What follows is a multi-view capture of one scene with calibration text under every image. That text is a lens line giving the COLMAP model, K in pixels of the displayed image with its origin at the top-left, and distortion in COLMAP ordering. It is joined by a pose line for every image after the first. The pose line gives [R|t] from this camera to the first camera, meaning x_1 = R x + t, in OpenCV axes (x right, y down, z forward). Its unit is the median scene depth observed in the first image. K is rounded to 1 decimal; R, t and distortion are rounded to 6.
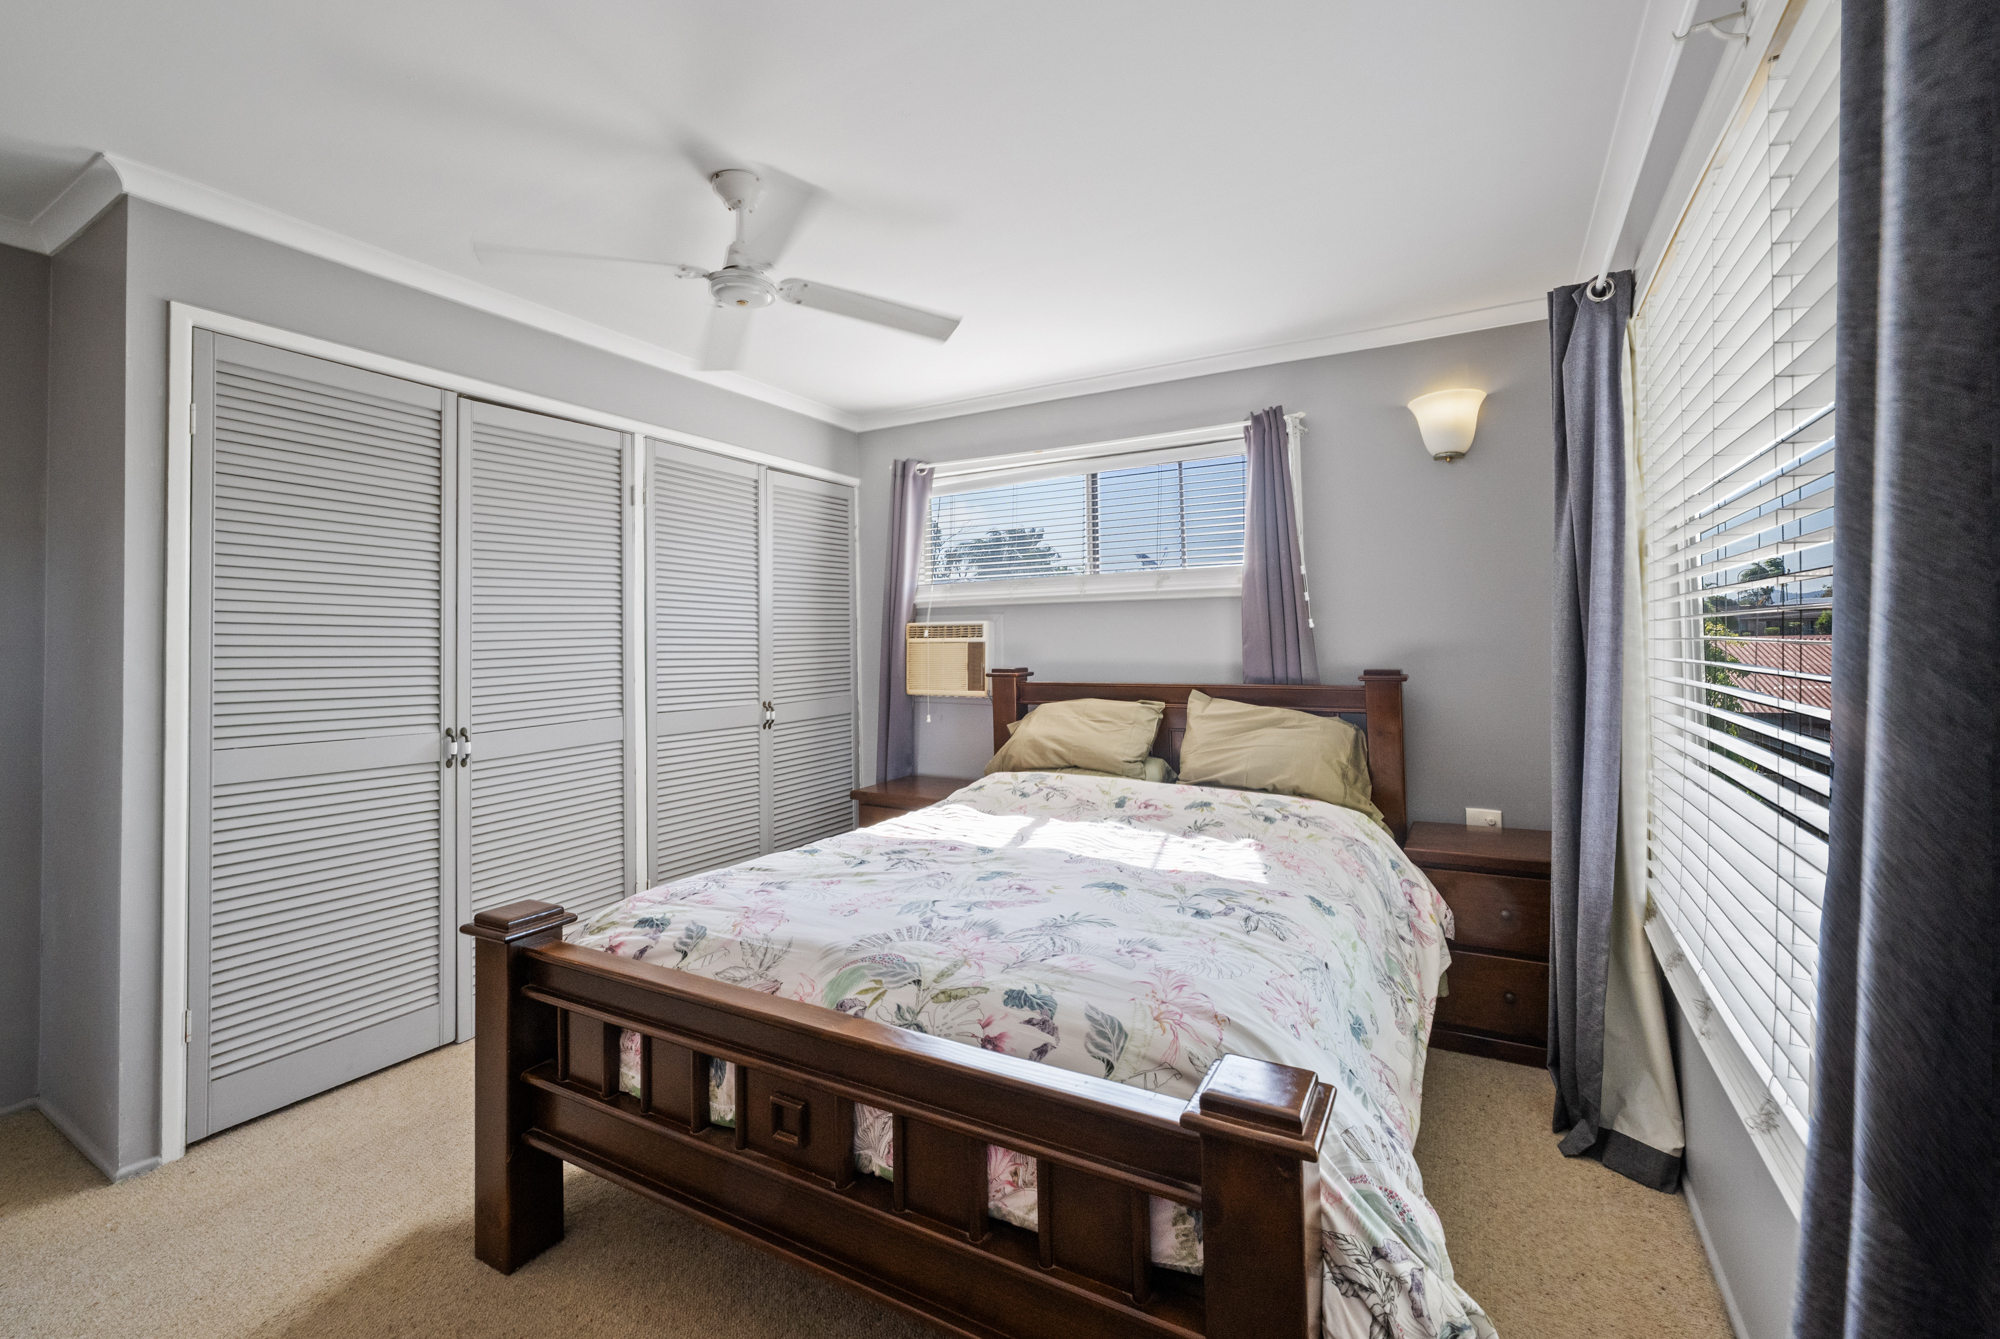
lens RADIAL K [[832.2, 0, 1006.2], [0, 832.2, 638.8], [0, 0, 1]] dist [-0.000267, -0.000011]
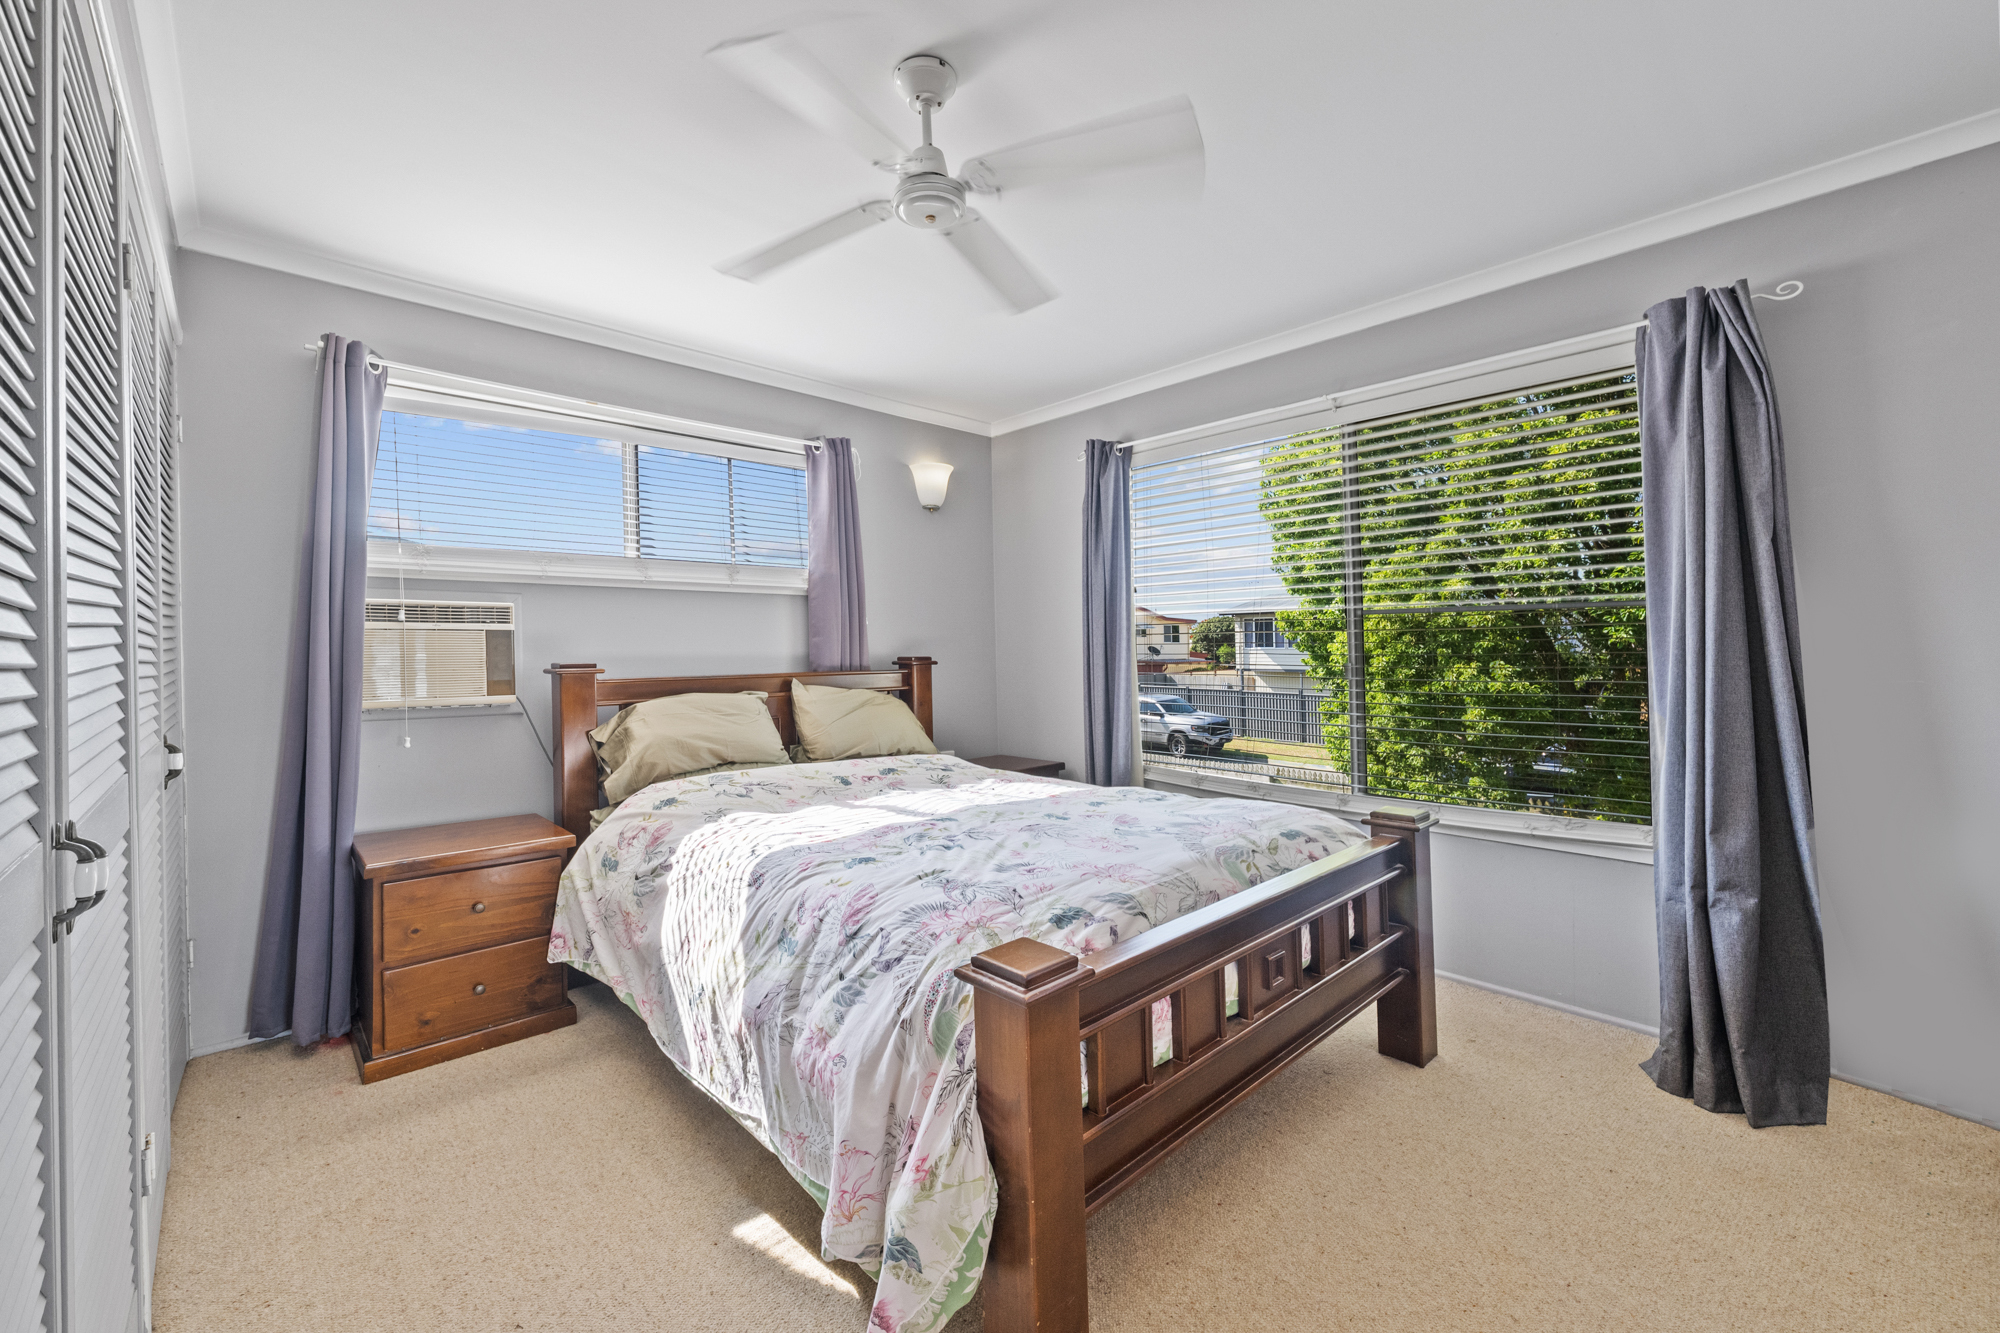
lens RADIAL K [[805.6, 0, 1002.9], [0, 805.6, 625.5], [0, 0, 1]] dist [0.015929, 0.000020]
pose [[0.311811, 0.033219, 0.949563, -0.694703], [-0.000057, 0.999389, -0.034944, 0.029672], [-0.950144, 0.010842, 0.311622, 0.423897]]
